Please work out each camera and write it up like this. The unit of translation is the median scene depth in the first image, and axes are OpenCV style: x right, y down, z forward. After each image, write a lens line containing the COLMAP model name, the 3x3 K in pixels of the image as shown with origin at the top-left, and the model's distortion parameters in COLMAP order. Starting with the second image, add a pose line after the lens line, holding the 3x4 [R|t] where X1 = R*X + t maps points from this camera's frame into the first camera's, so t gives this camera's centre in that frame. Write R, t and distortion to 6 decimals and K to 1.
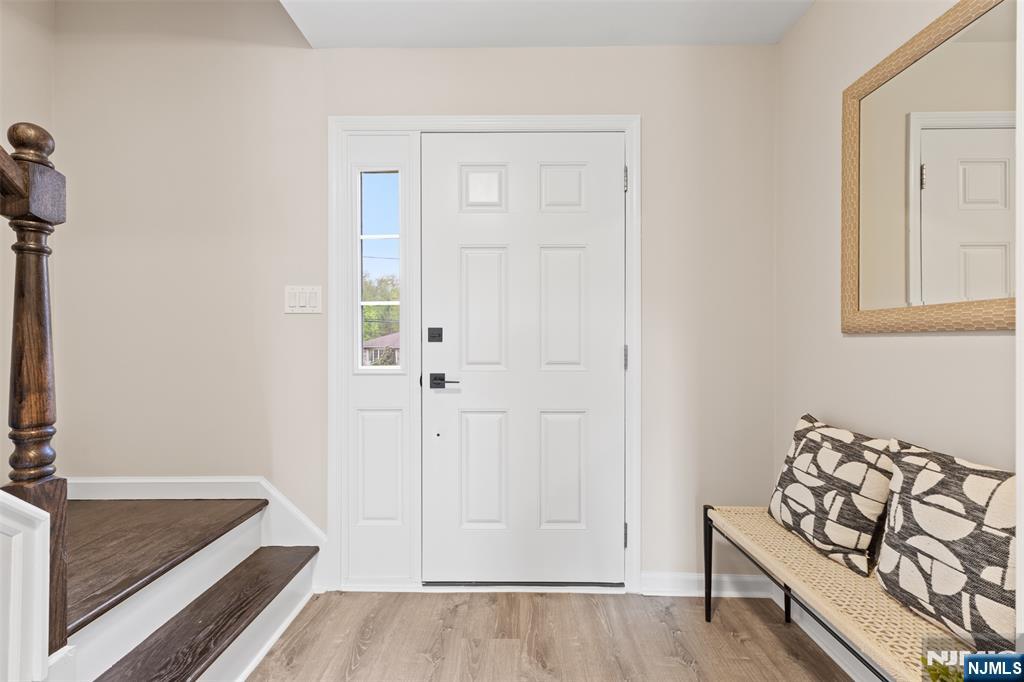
lens RADIAL K [[429.1, 0, 512.0], [0, 429.1, 341.0], [0, 0, 1]] dist [-0.002142, -0.000735]
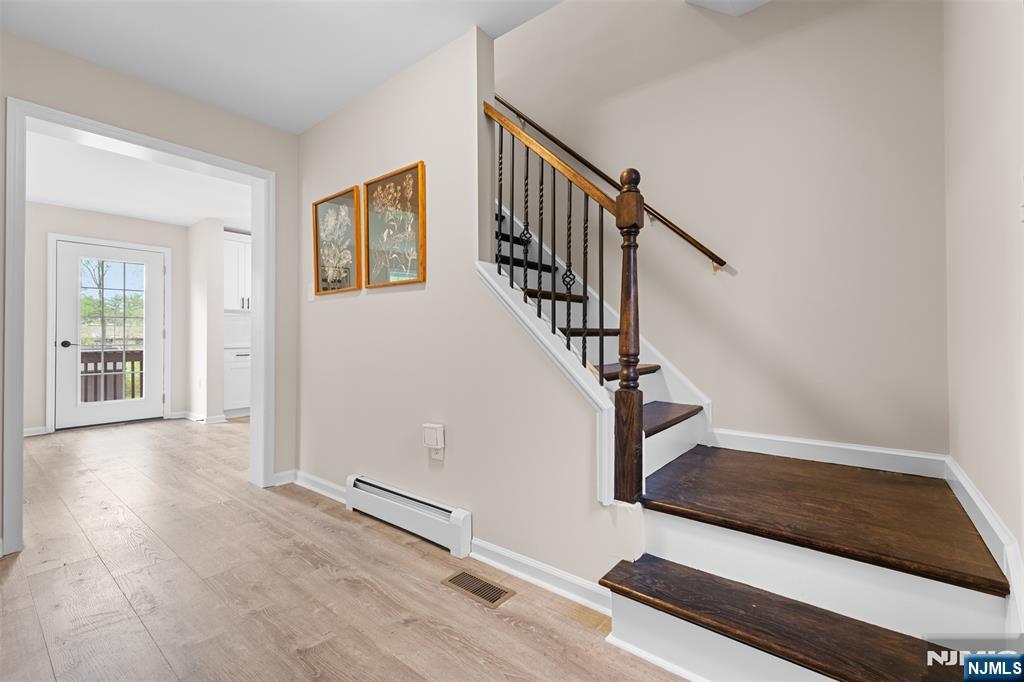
lens RADIAL K [[435.0, 0, 512.6], [0, 435.0, 330.0], [0, 0, 1]] dist [0.000677, 0.000467]
pose [[-0.618424, -0.011764, -0.785757, 0.285144], [0.003108, 0.999844, -0.017416, 0.087076], [0.785838, -0.013213, -0.618291, 1.092953]]
